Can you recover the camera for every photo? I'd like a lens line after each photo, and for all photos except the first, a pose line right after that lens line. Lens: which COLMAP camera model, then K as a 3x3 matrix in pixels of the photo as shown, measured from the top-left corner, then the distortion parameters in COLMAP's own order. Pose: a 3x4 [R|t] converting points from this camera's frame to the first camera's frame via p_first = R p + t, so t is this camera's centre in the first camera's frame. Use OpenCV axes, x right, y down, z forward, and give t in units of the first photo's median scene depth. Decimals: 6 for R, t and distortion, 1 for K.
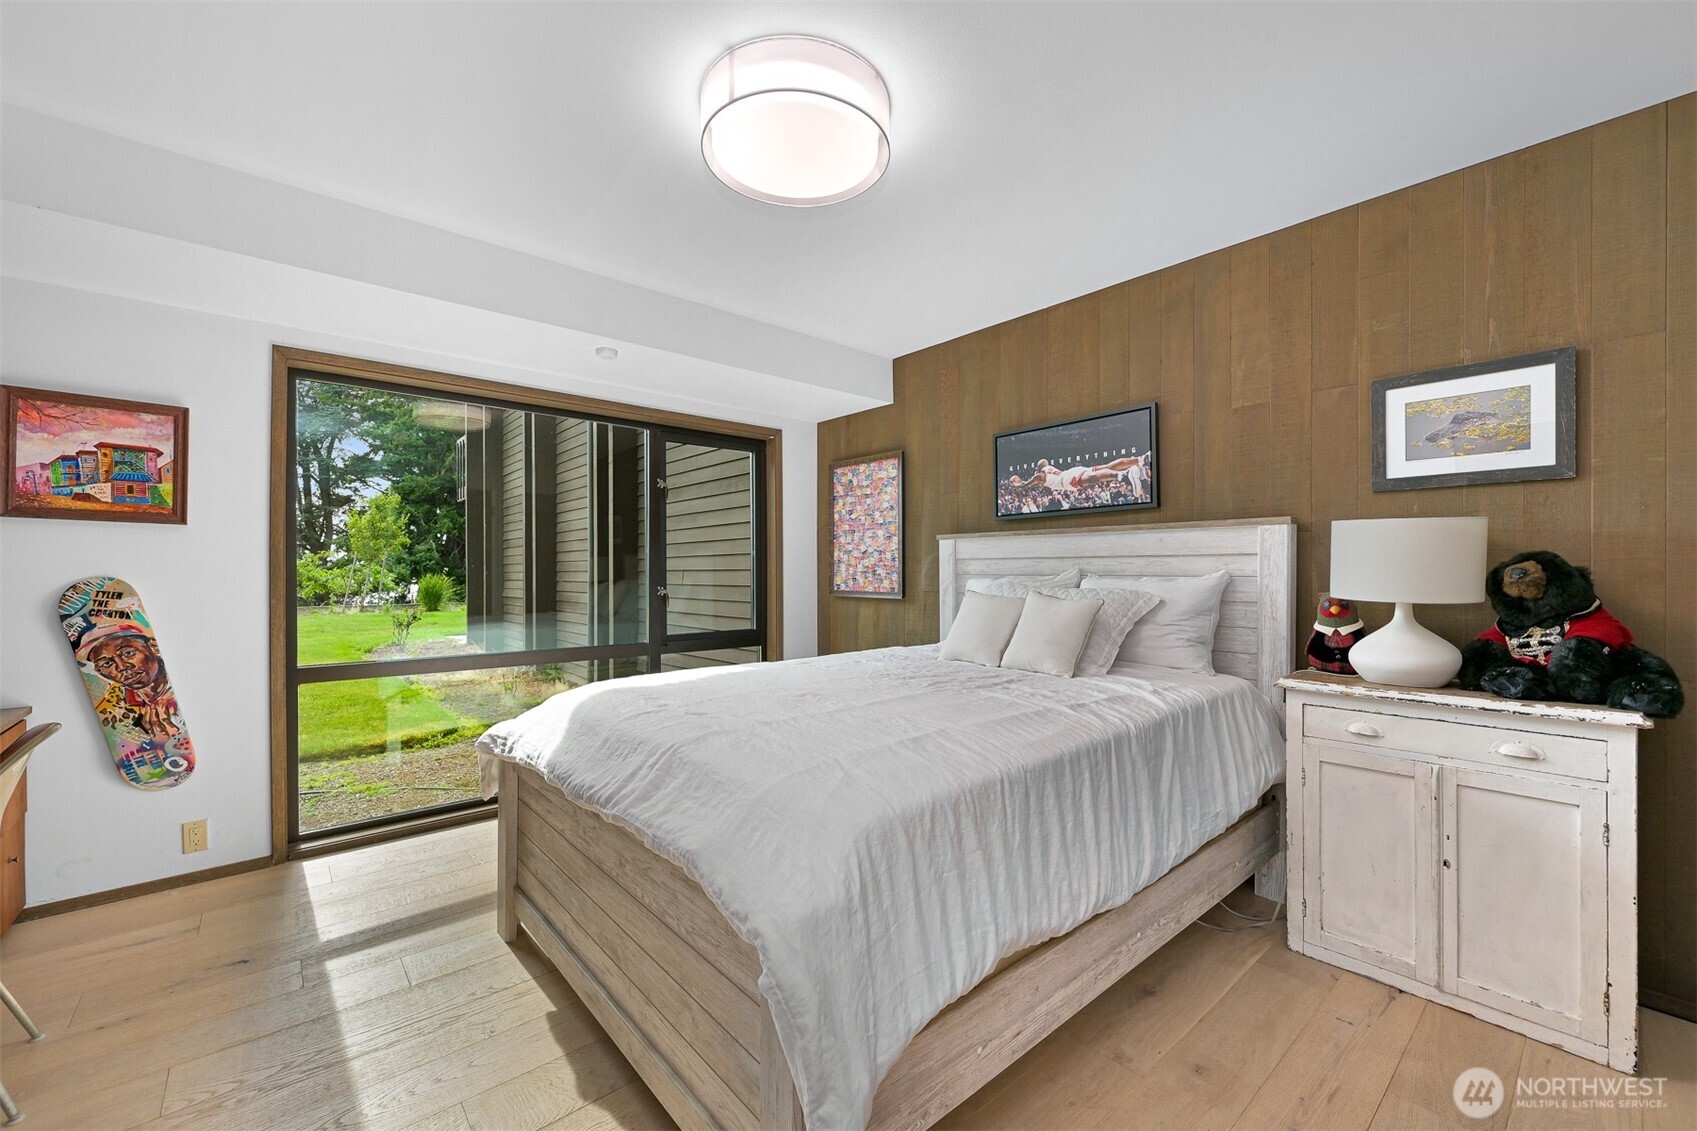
lens RADIAL K [[678.7, 0, 854.4], [0, 678.7, 571.0], [0, 0, 1]] dist [0.000969, 0.000419]
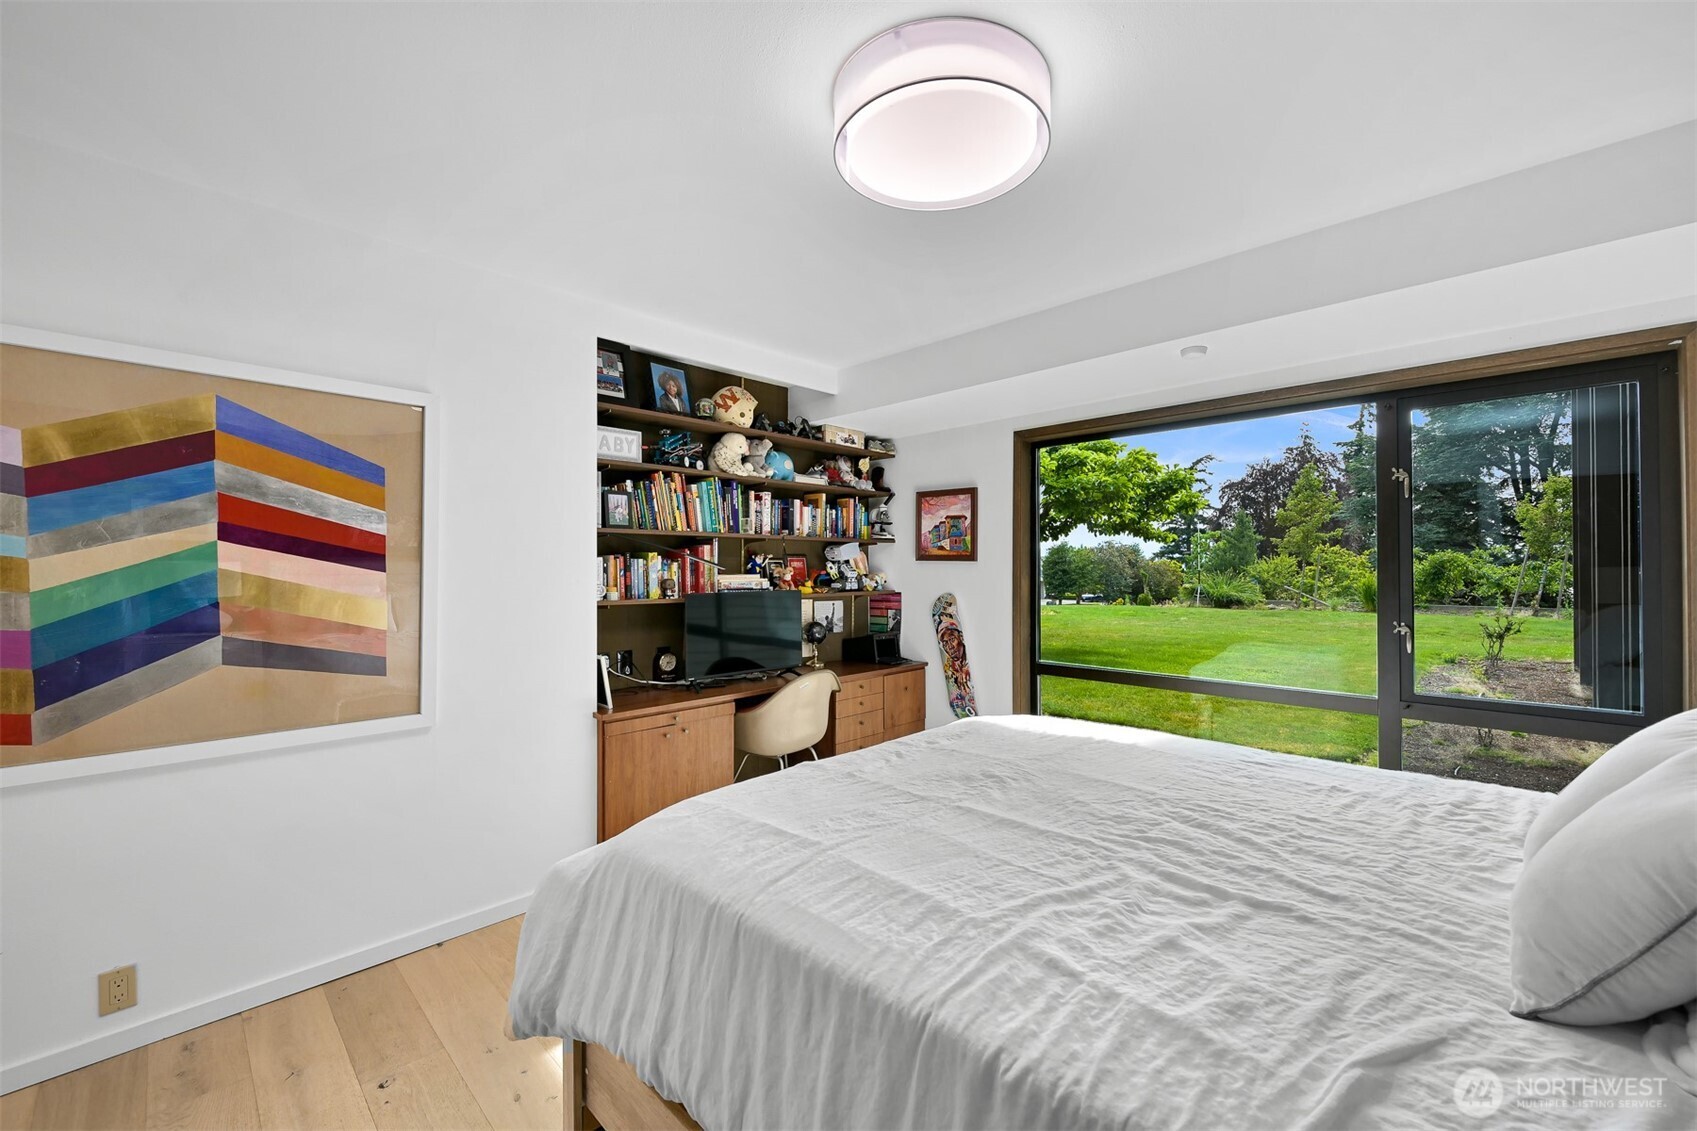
lens RADIAL K [[677.1, 0, 851.1], [0, 677.1, 561.8], [0, 0, 1]] dist [-0.001380, -0.000135]
pose [[0.073275, -0.007296, -0.997285, 0.582831], [0.004615, 0.999965, -0.006976, -0.059349], [0.997301, -0.004091, 0.073306, 0.619893]]
